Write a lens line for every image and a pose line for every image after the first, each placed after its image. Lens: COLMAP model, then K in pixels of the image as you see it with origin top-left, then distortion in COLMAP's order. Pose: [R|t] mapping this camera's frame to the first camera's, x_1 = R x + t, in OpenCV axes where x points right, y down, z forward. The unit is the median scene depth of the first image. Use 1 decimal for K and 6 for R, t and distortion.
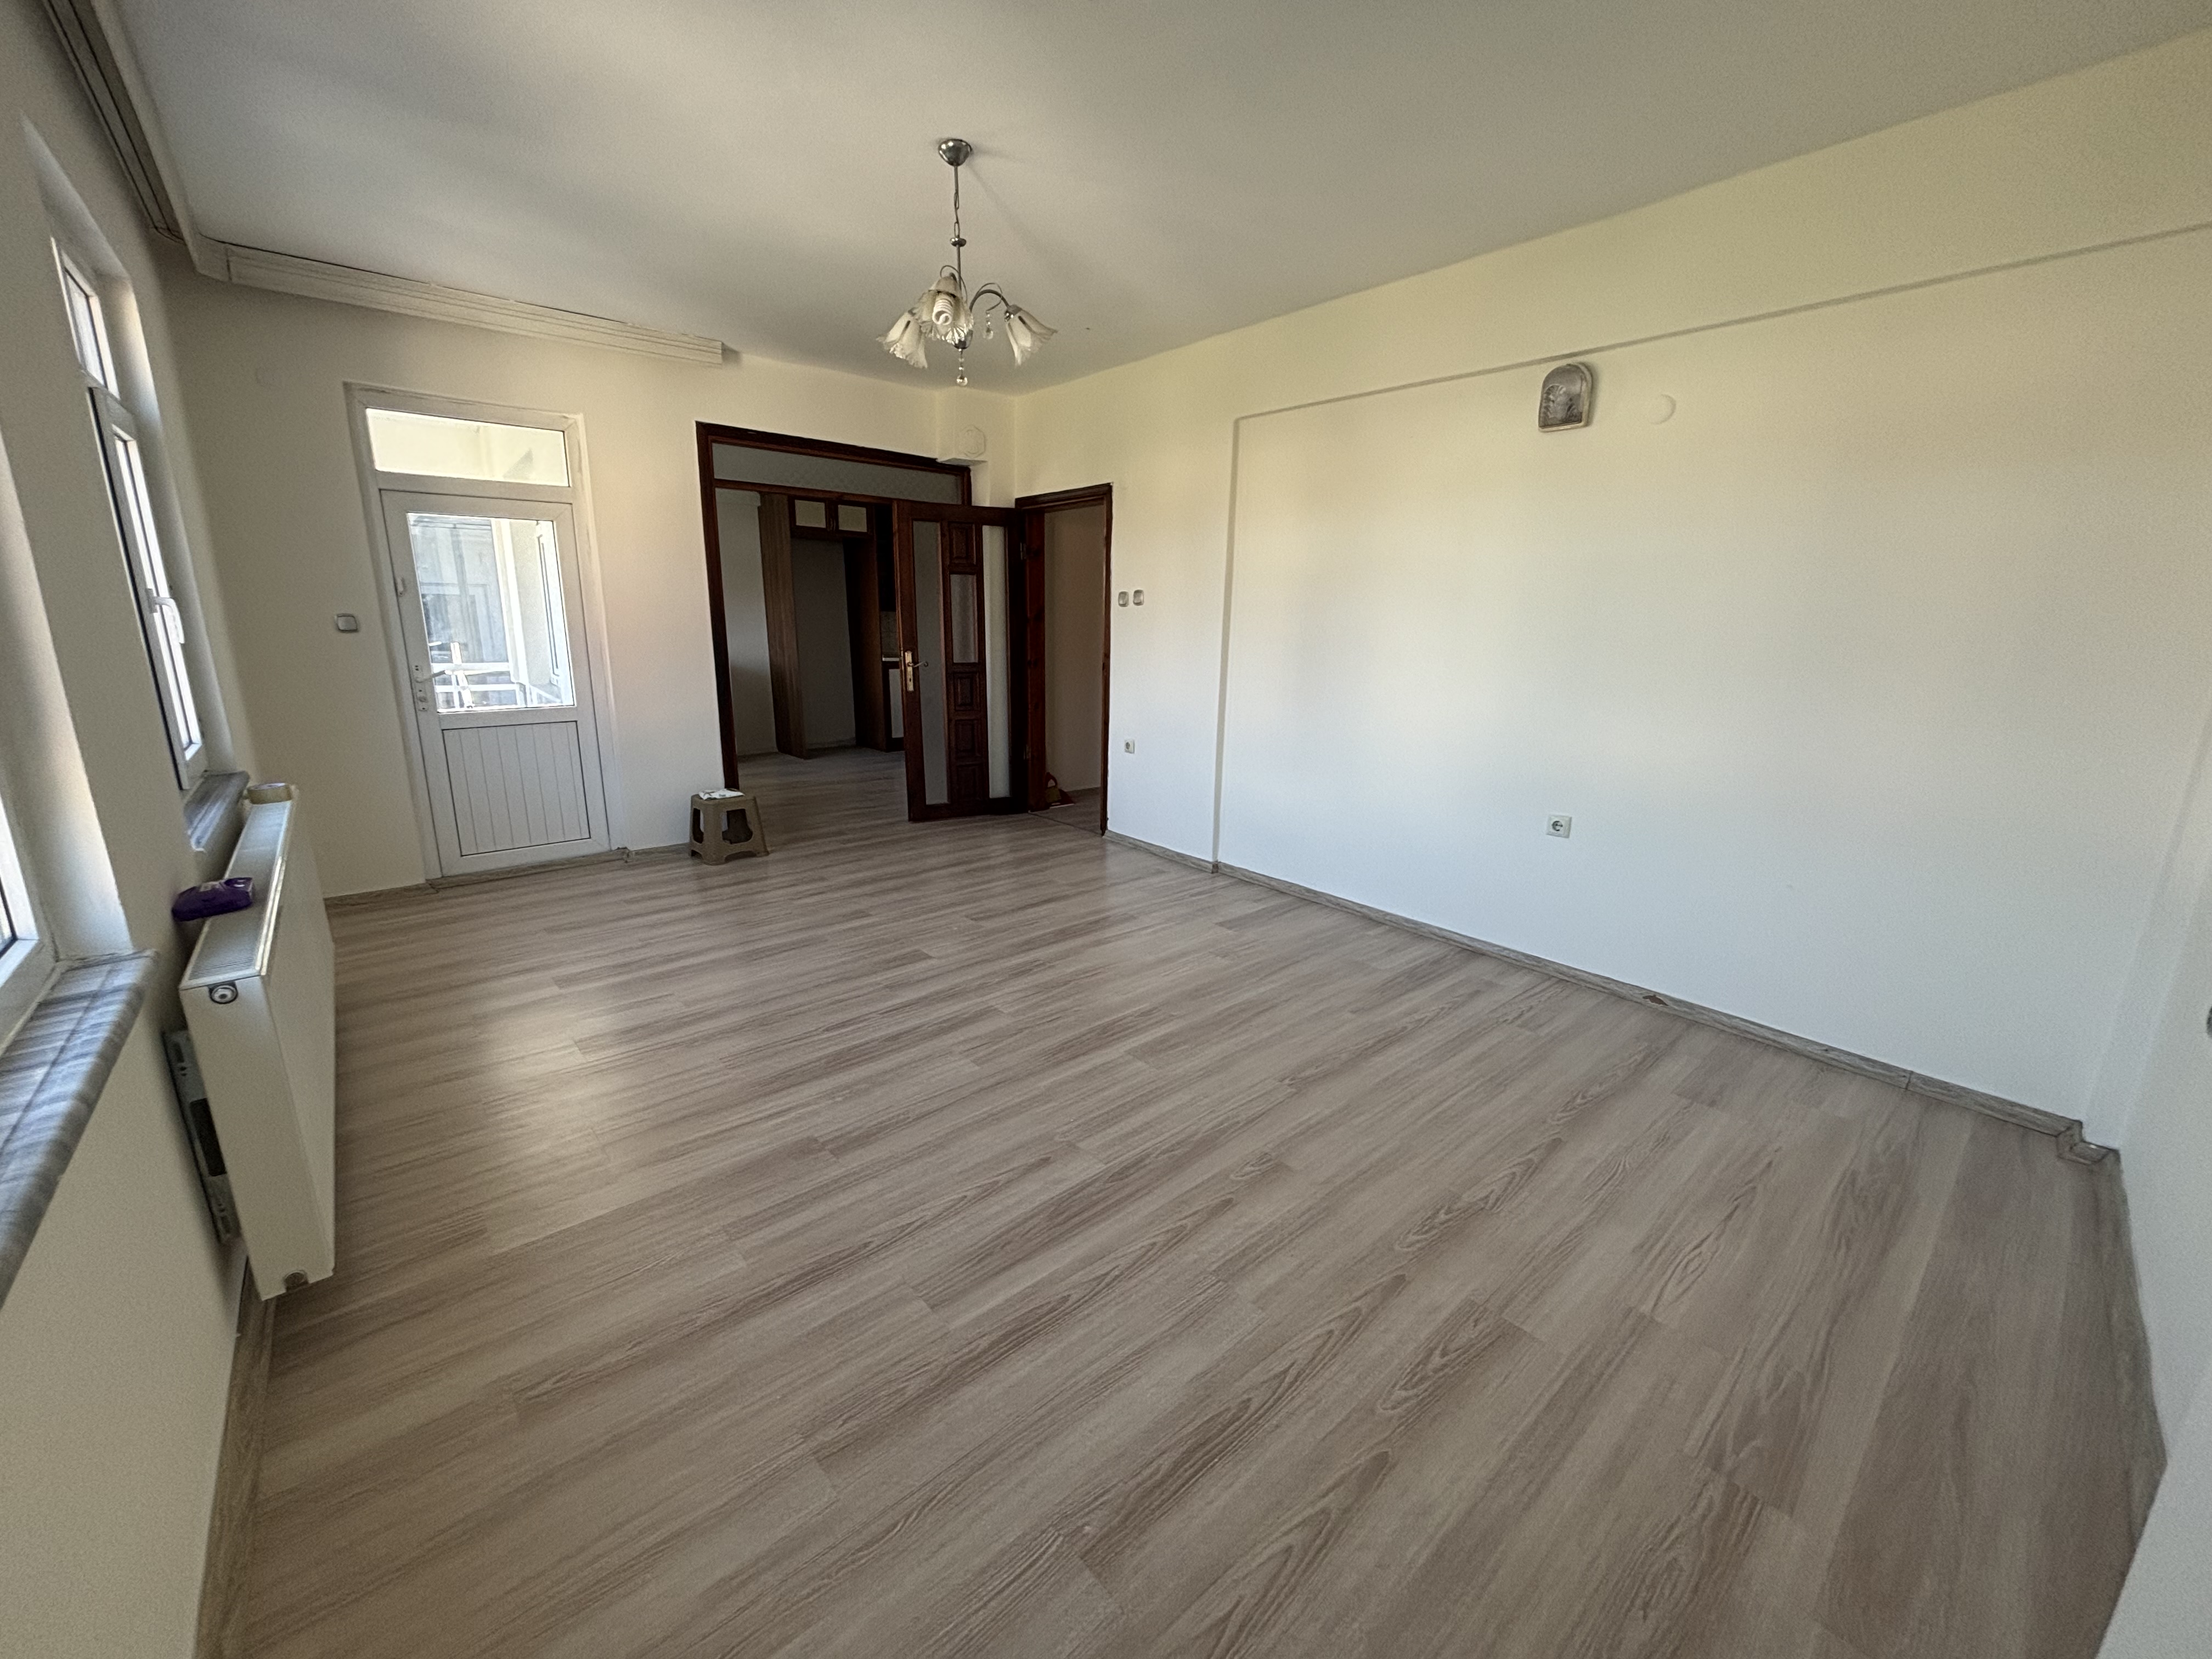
lens RADIAL K [[891.7, 0, 1101.3], [0, 891.7, 830.4], [0, 0, 1]] dist [0.000711, -0.000008]
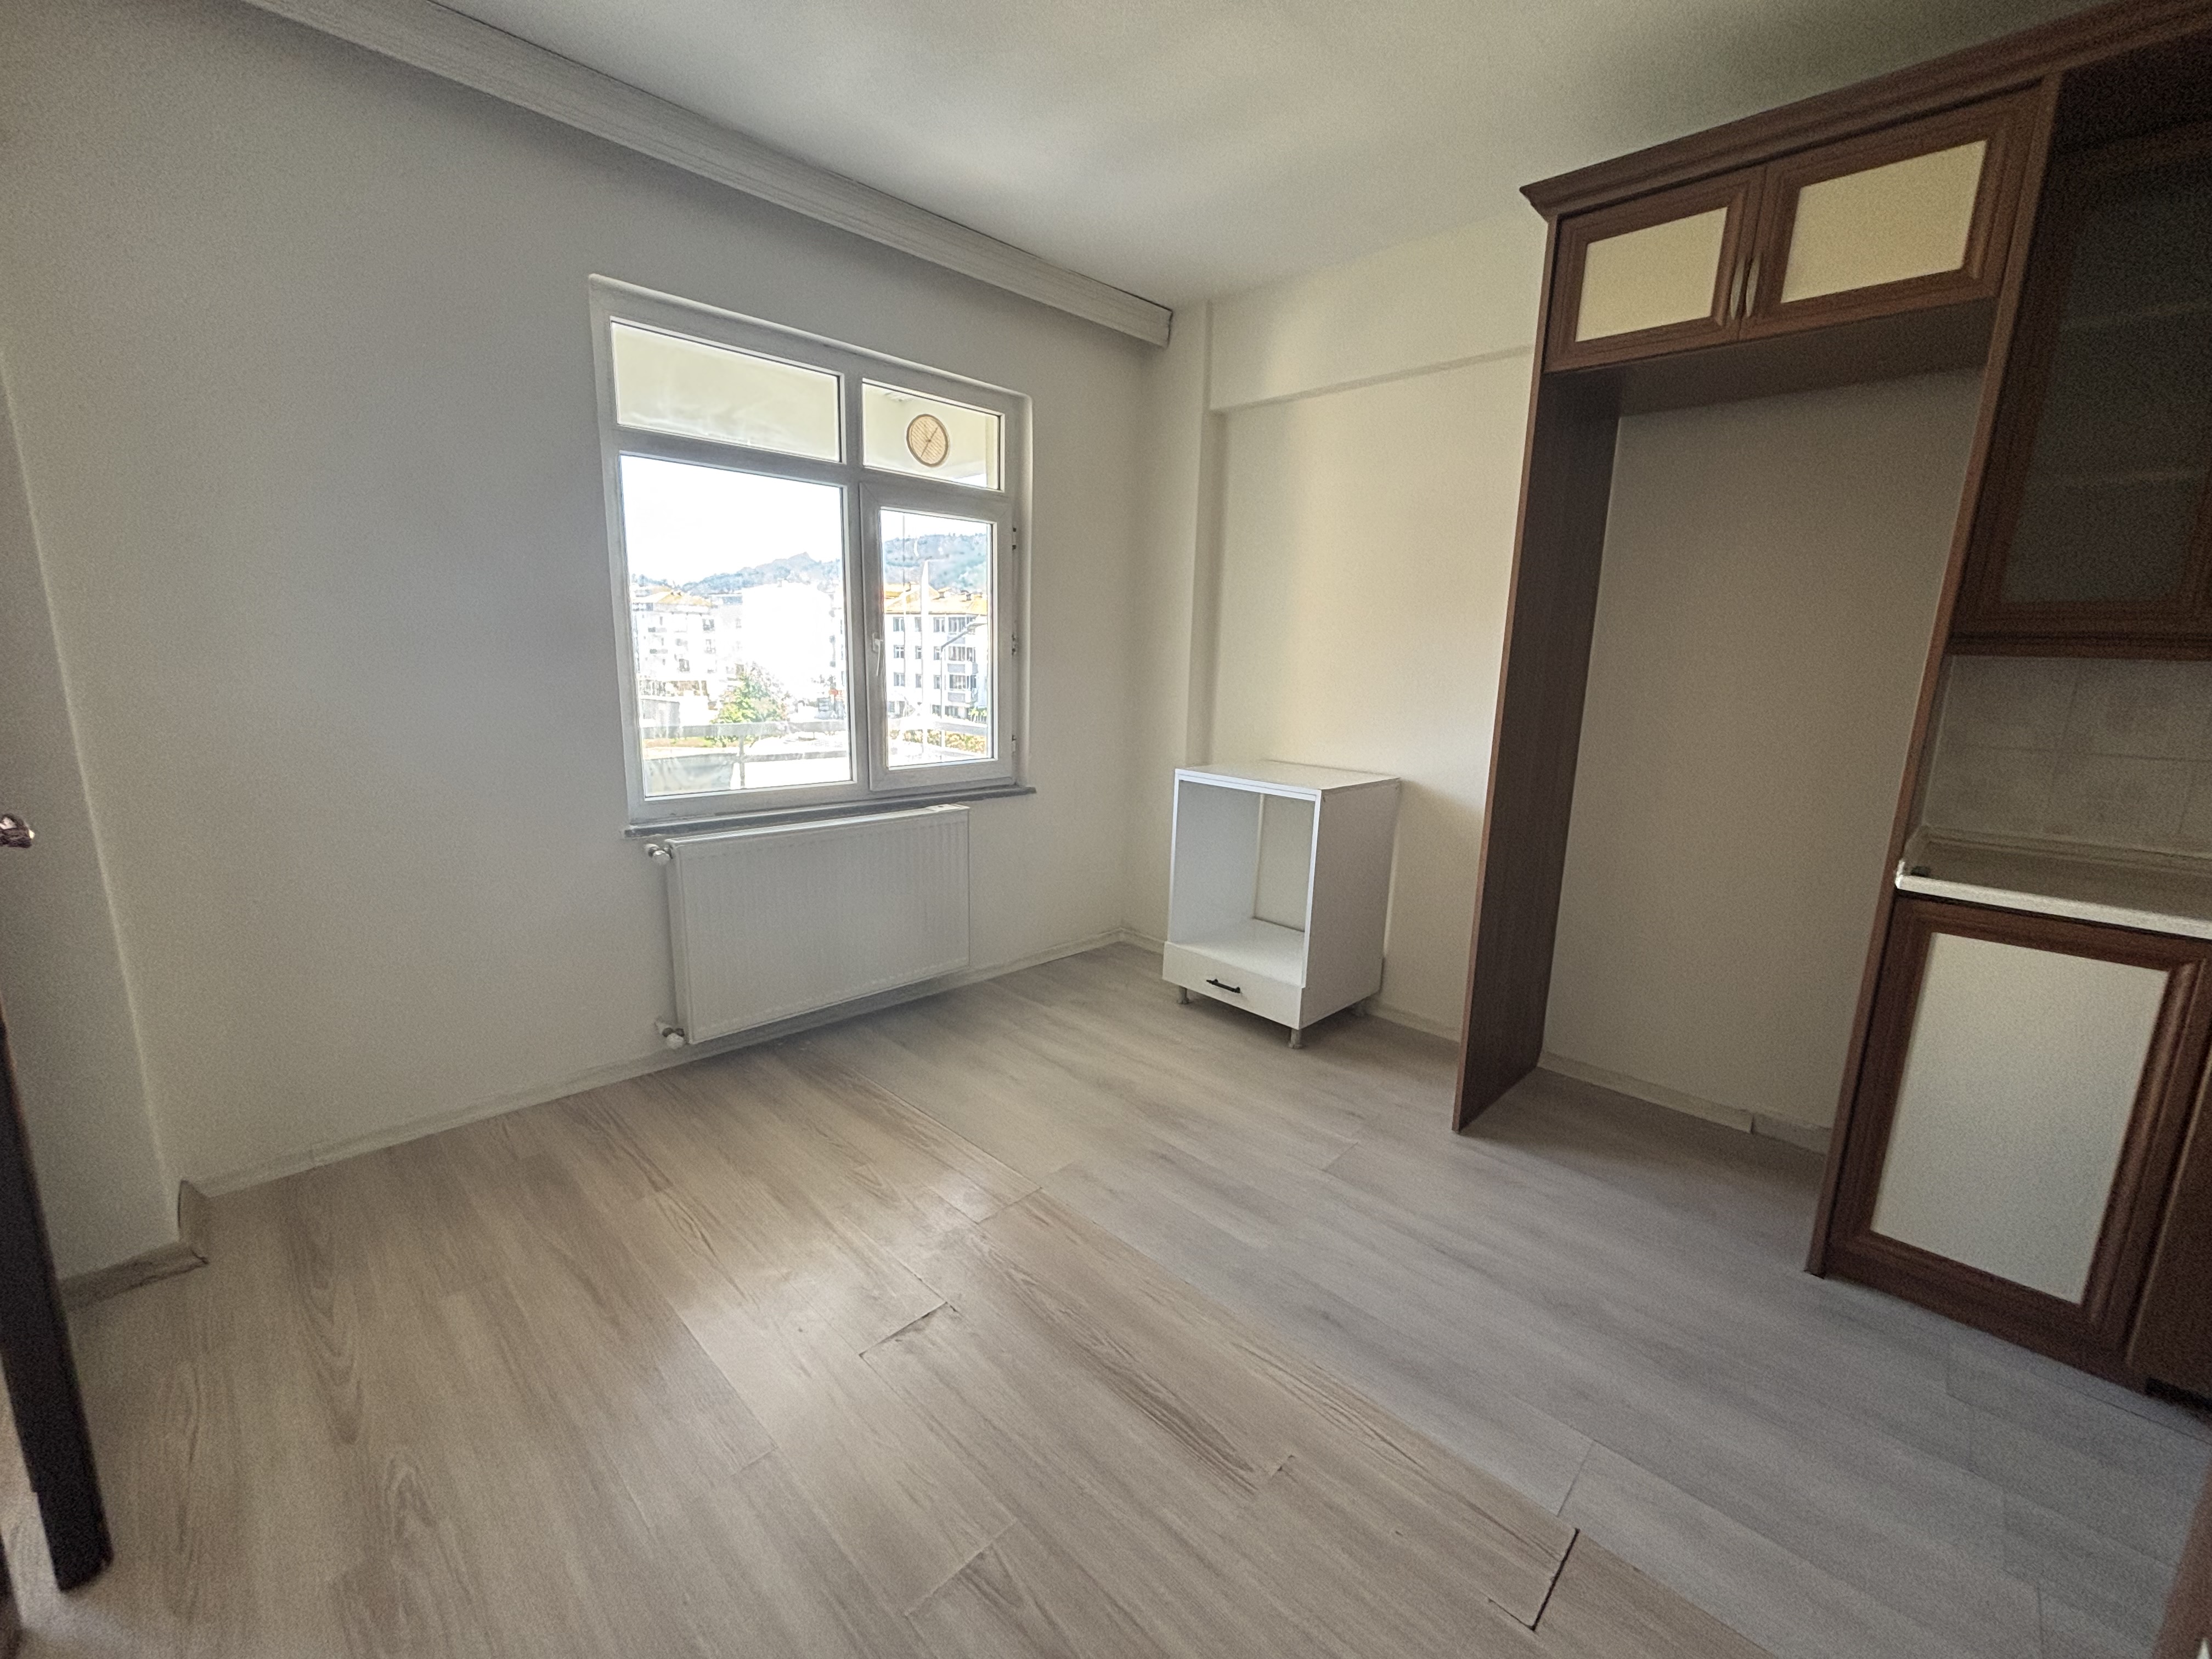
lens RADIAL K [[891.7, 0, 1101.3], [0, 891.7, 825.4], [0, 0, 1]] dist [0.000711, -0.000008]
pose [[0.100586, 0.175684, -0.979294, -0.061748], [-0.259797, 0.954776, 0.144601, -0.189818], [0.960410, 0.239872, 0.141679, 0.801345]]
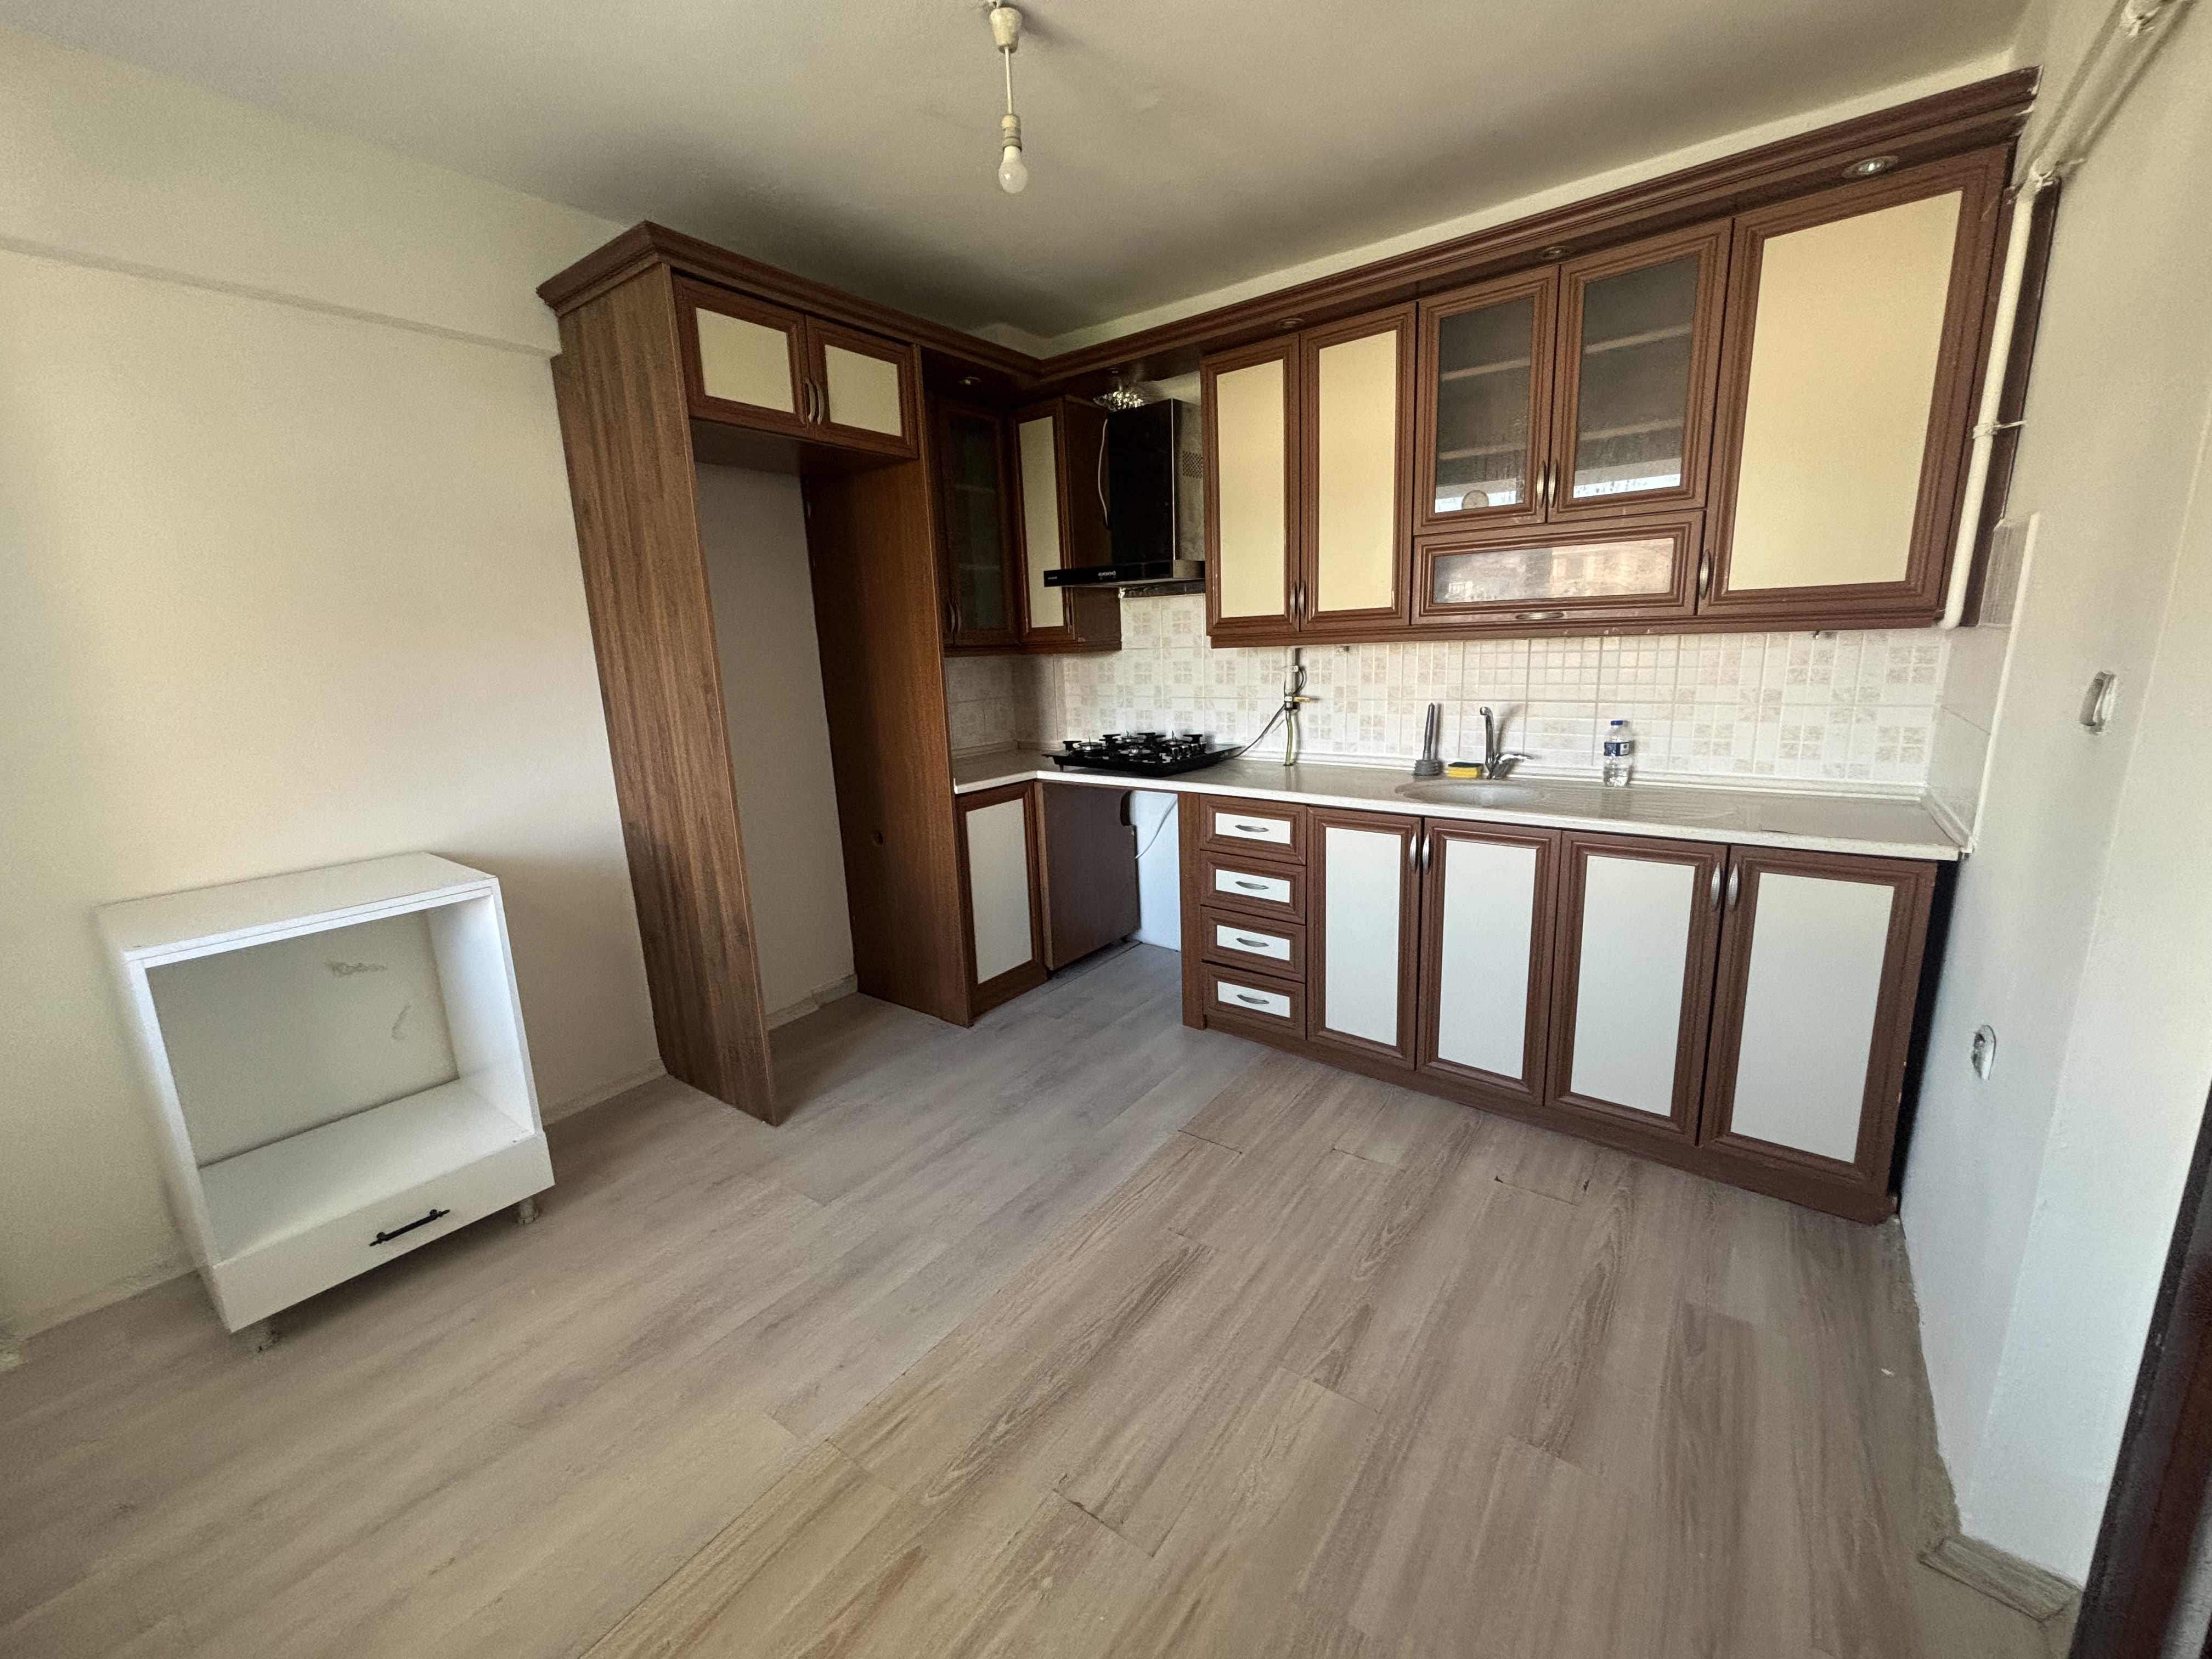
lens RADIAL K [[891.7, 0, 1102.1], [0, 891.7, 826.5], [0, 0, 1]] dist [0.000711, -0.000008]
pose [[0.970252, -0.101695, 0.219704, -0.274235], [0.107624, 0.994076, -0.015159, -0.167686], [-0.216861, 0.038354, 0.975449, 0.640622]]
